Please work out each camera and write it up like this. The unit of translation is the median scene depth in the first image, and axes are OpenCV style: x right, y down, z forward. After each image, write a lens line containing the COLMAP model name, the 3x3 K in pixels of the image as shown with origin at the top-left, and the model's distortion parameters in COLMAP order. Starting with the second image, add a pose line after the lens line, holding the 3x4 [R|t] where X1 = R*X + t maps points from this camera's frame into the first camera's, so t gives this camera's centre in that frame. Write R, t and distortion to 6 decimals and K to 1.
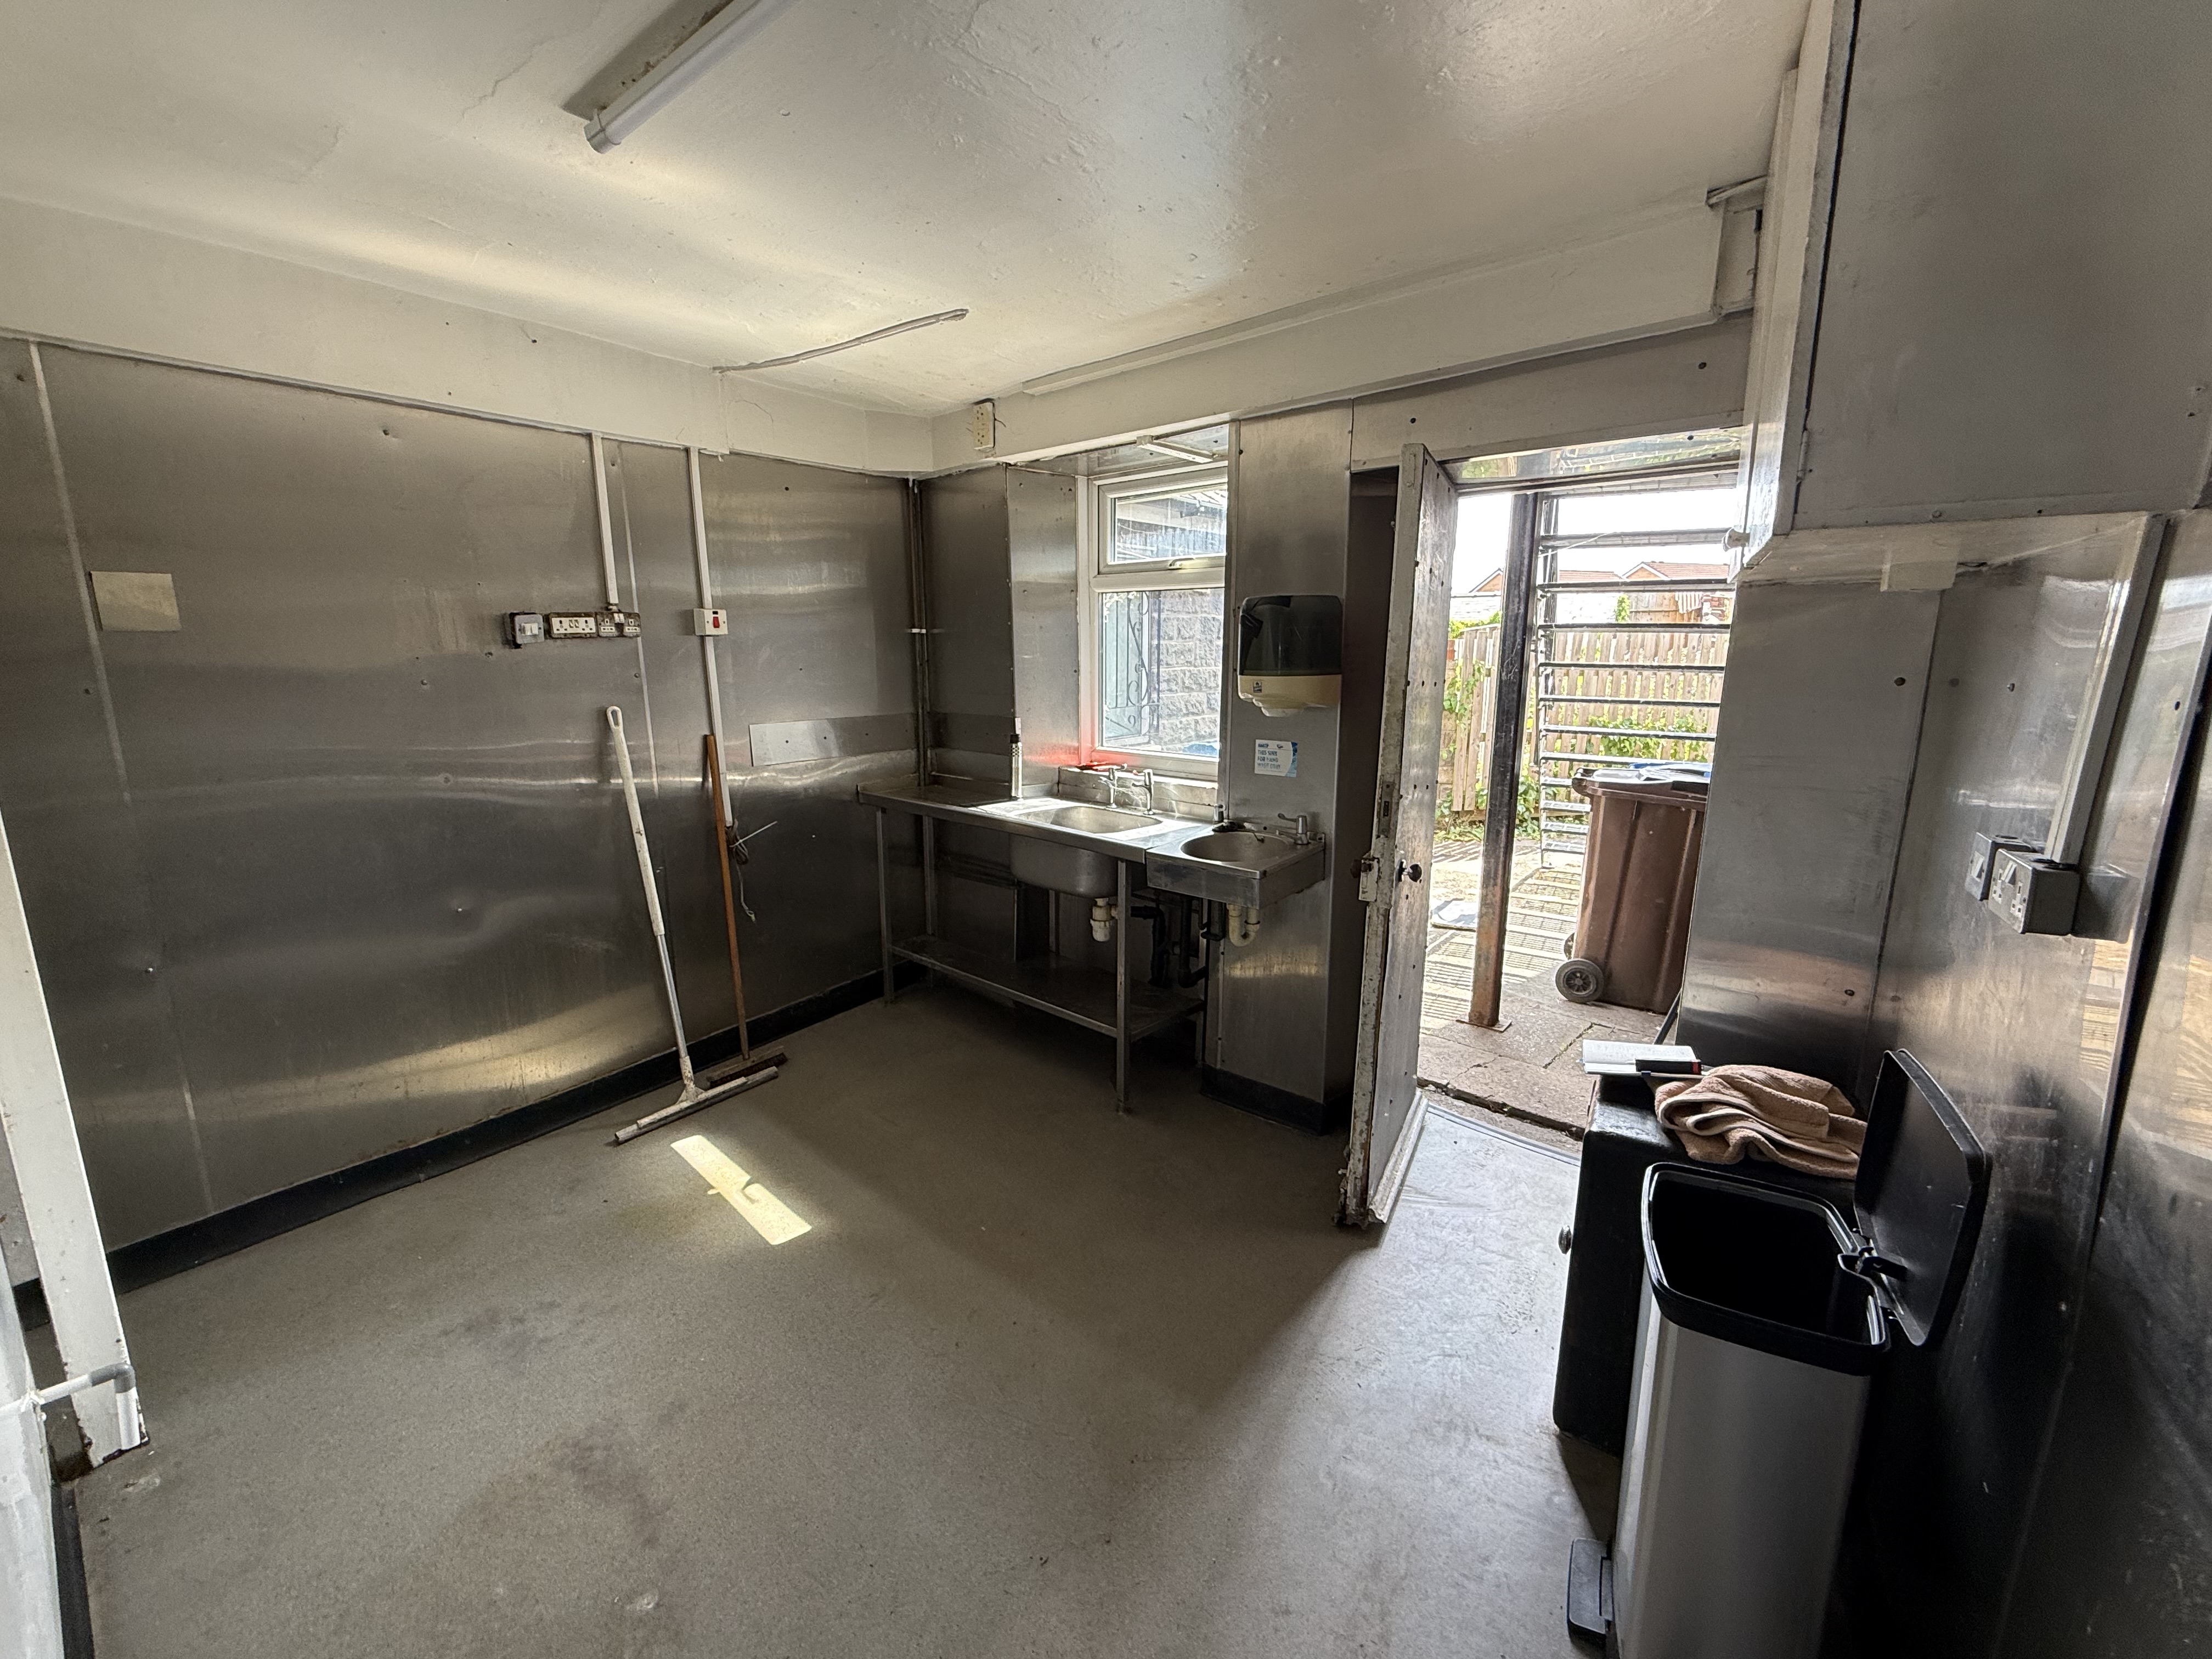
lens RADIAL K [[955.5, 0, 1106.0], [0, 955.5, 829.5], [0, 0, 1]] dist [-0.001614, -0.000128]
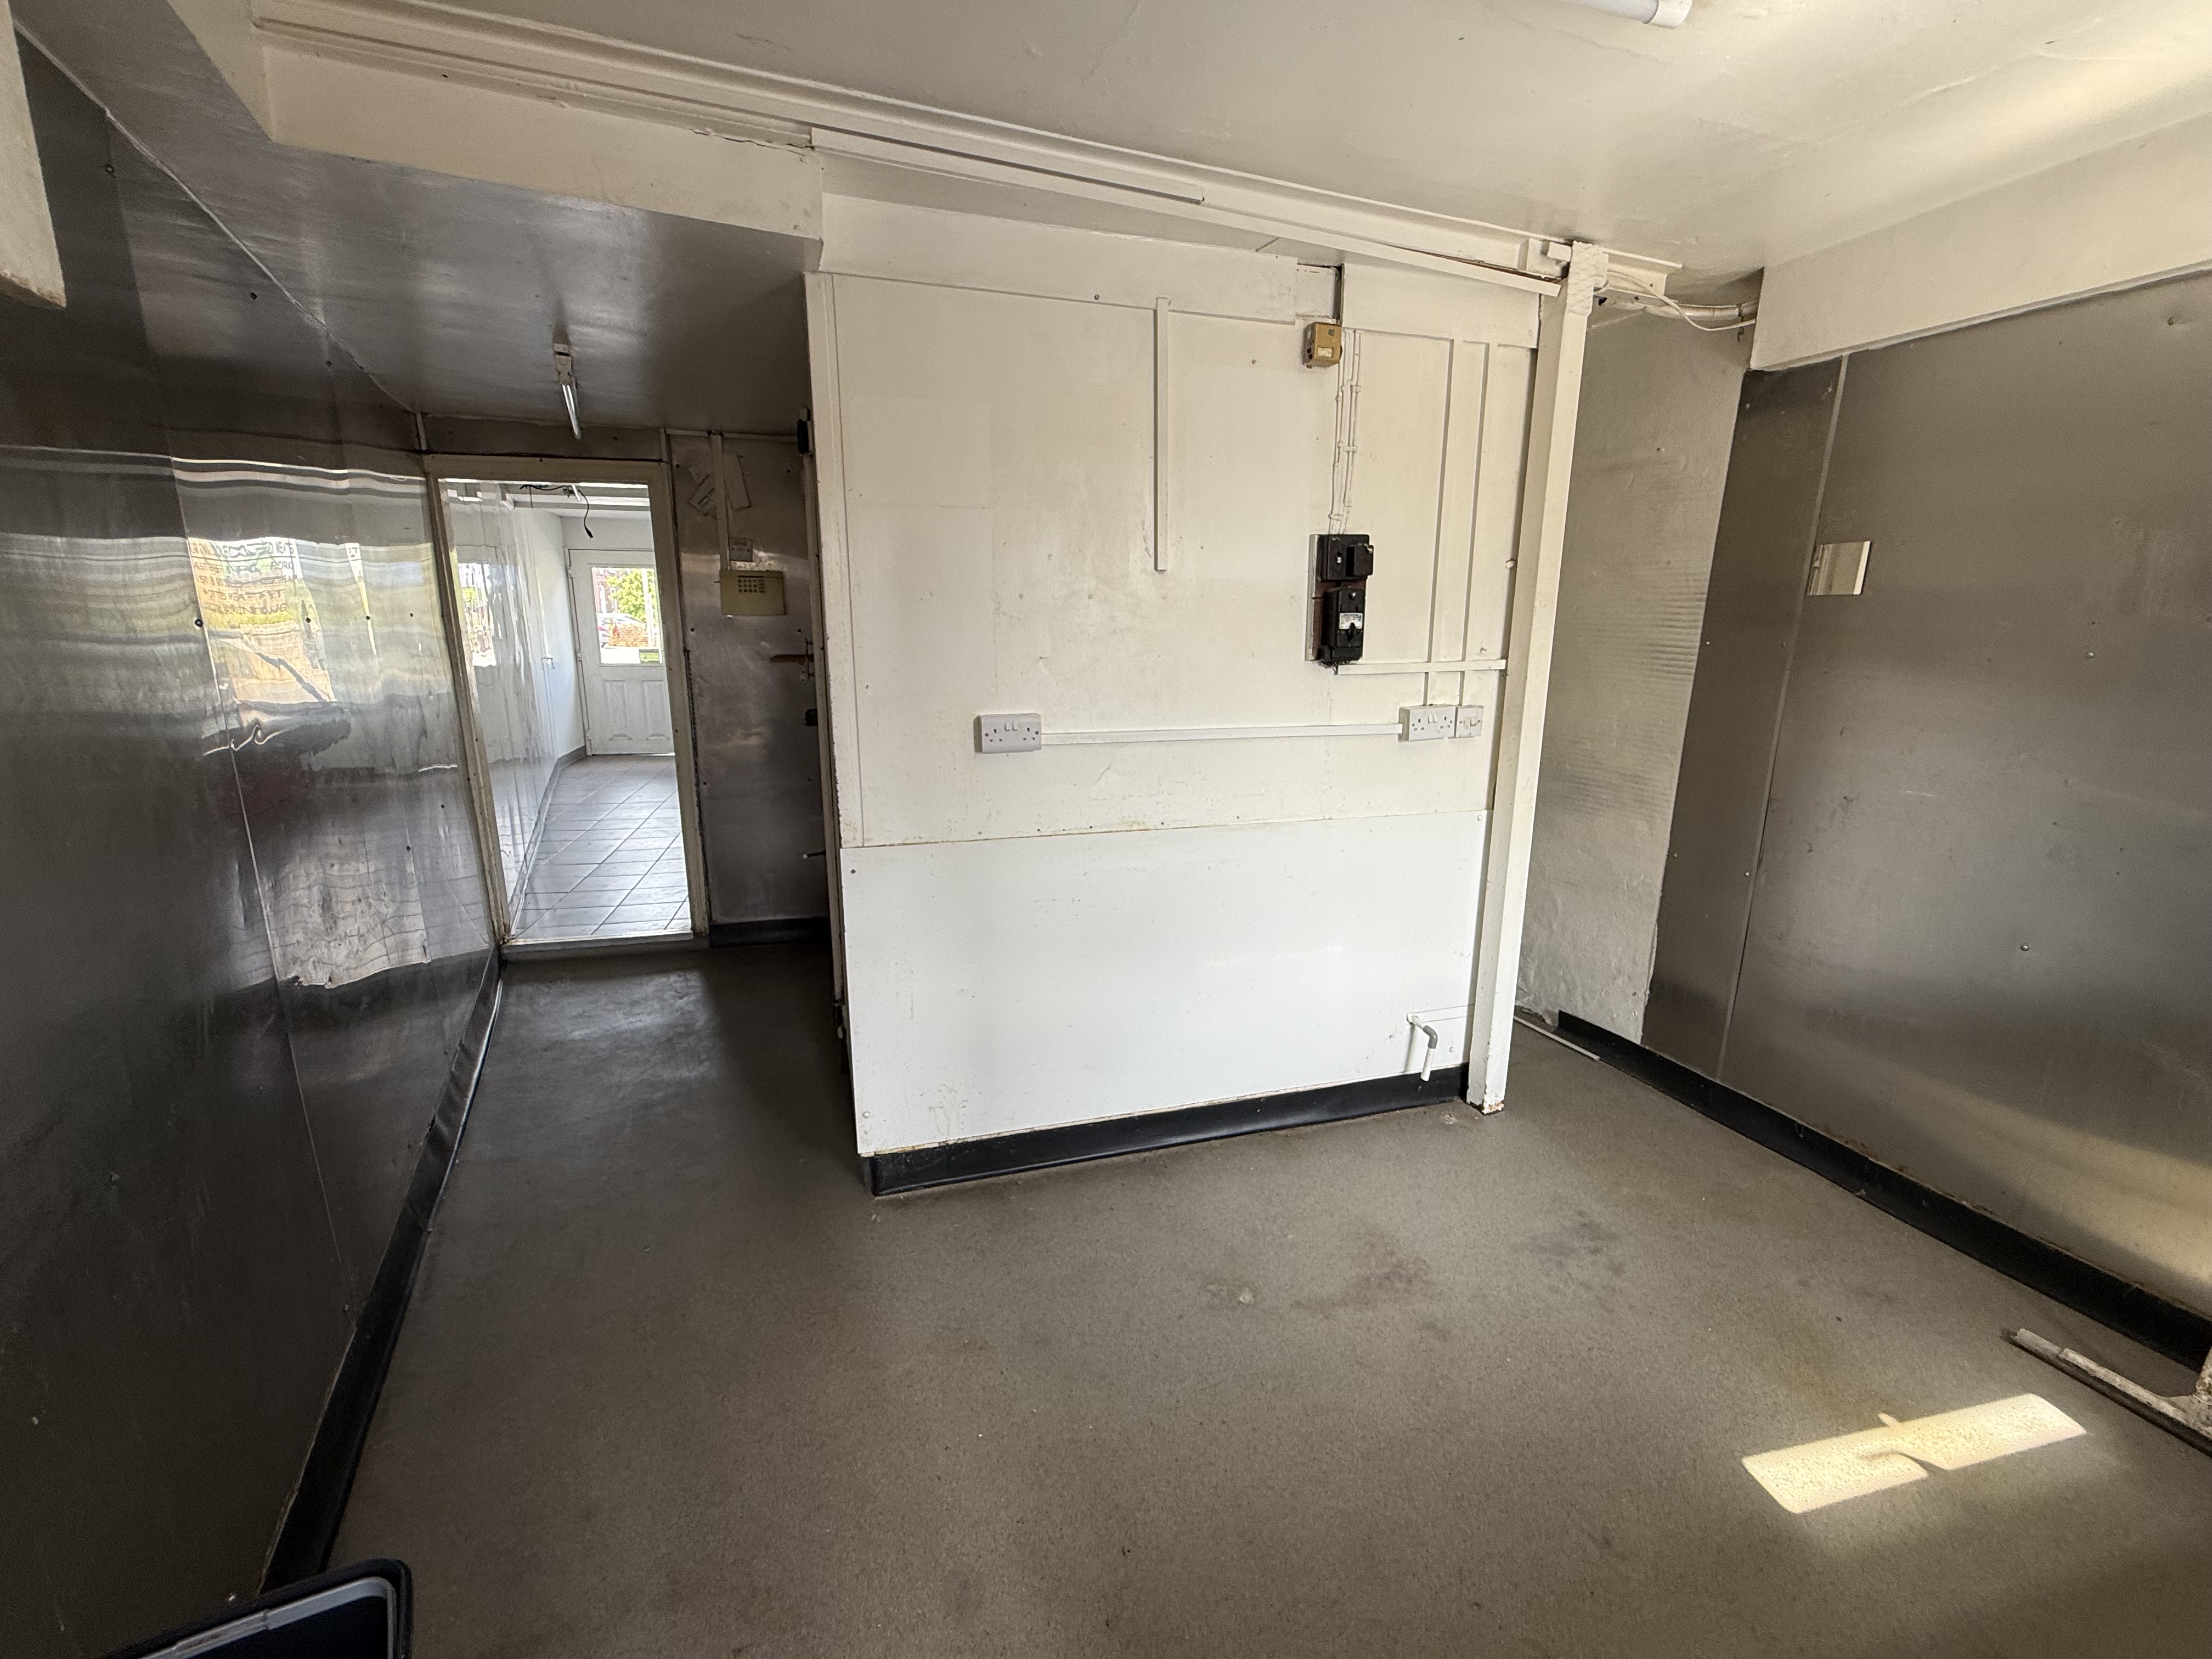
lens RADIAL K [[955.5, 0, 1106.0], [0, 955.5, 829.5], [0, 0, 1]] dist [-0.001614, -0.000128]
pose [[-0.557114, 0.184255, -0.809737, 0.363652], [-0.158579, 0.933527, 0.321528, -0.139907], [0.815155, 0.307535, -0.490862, 0.747640]]
